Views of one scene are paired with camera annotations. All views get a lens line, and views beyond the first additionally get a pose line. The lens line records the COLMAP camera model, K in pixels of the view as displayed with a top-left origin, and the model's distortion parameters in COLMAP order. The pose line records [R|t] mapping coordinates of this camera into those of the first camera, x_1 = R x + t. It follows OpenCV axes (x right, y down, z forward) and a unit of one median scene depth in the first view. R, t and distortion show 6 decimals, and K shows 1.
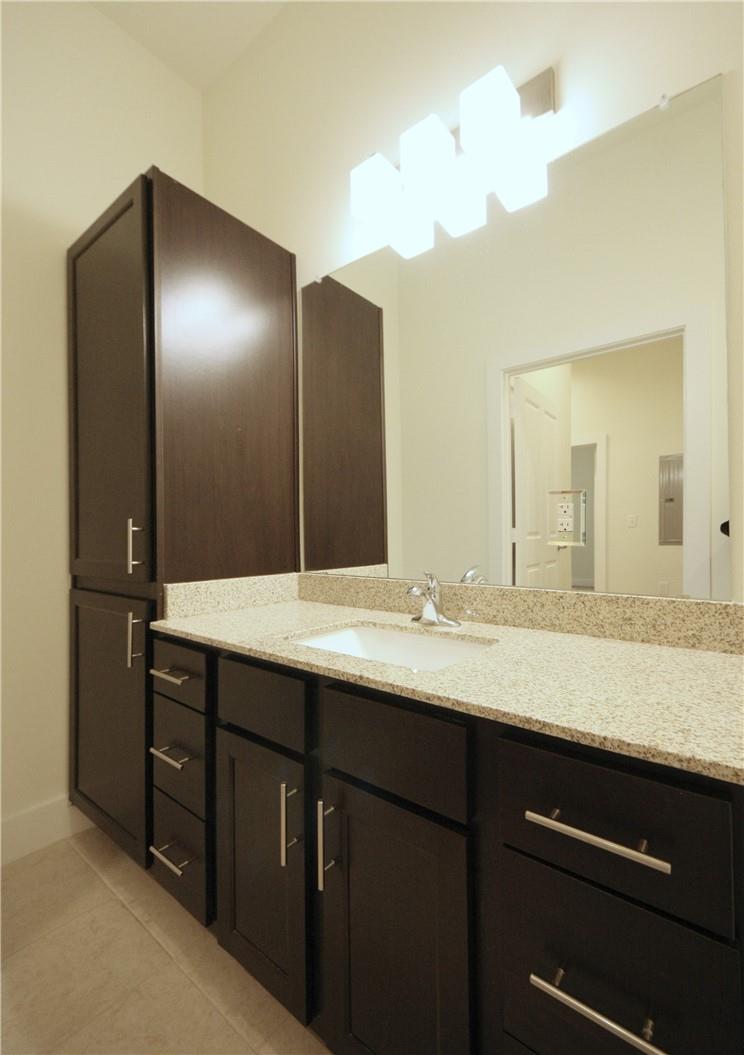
lens RADIAL K [[455.0, 0, 372.0], [0, 455.0, 527.5], [0, 0, 1]] dist [-0.003074, -0.000504]
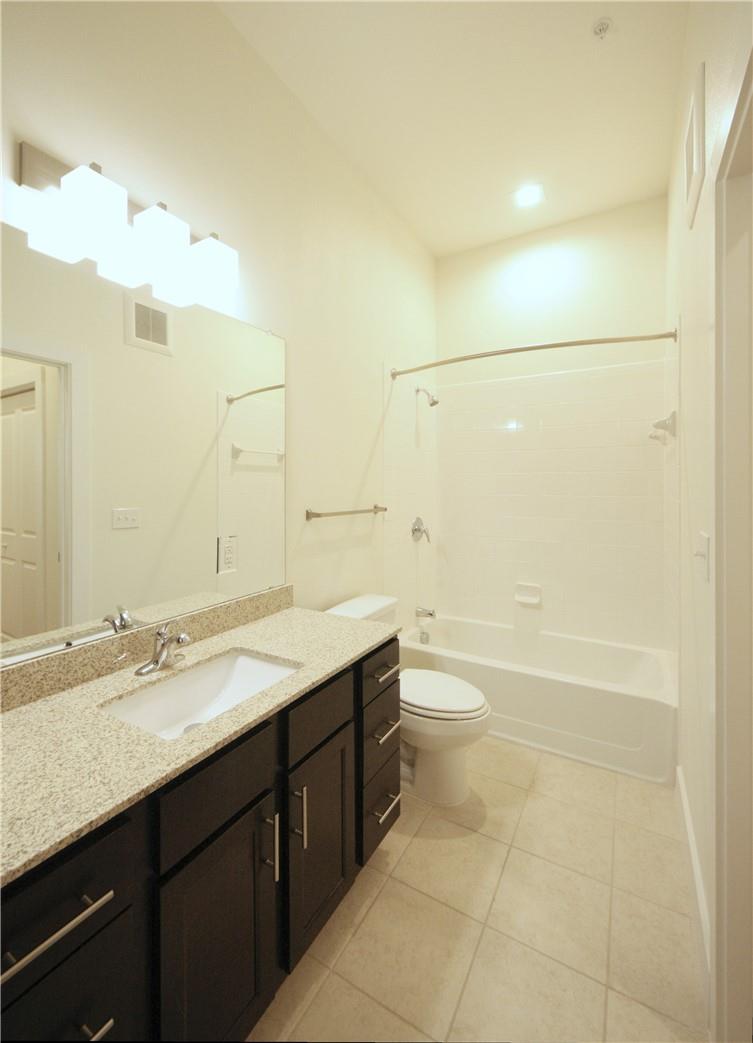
lens RADIAL K [[444.3, 0, 379.7], [0, 444.3, 483.1], [0, 0, 1]] dist [0.003099, 0.000234]
pose [[-0.157291, 0.006373, 0.987532, -1.112348], [-0.008304, 0.999935, -0.007776, -0.249447], [-0.987517, -0.009424, -0.157228, 0.715087]]
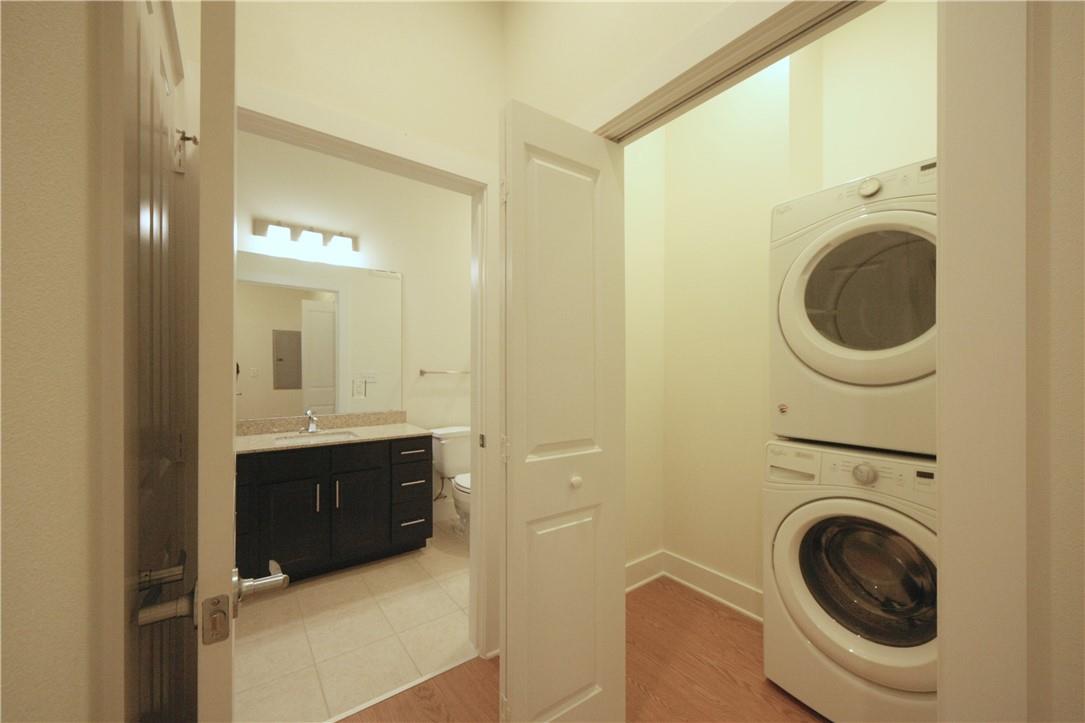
lens RADIAL K [[415.8, 0, 546.1], [0, 415.8, 371.6], [0, 0, 1]] dist [0.002533, 0.000201]
pose [[0.240103, 0.000549, 0.970747, -1.935171], [-0.019827, 0.999794, 0.004338, -0.169256], [-0.970545, -0.020289, 0.240064, -0.855455]]
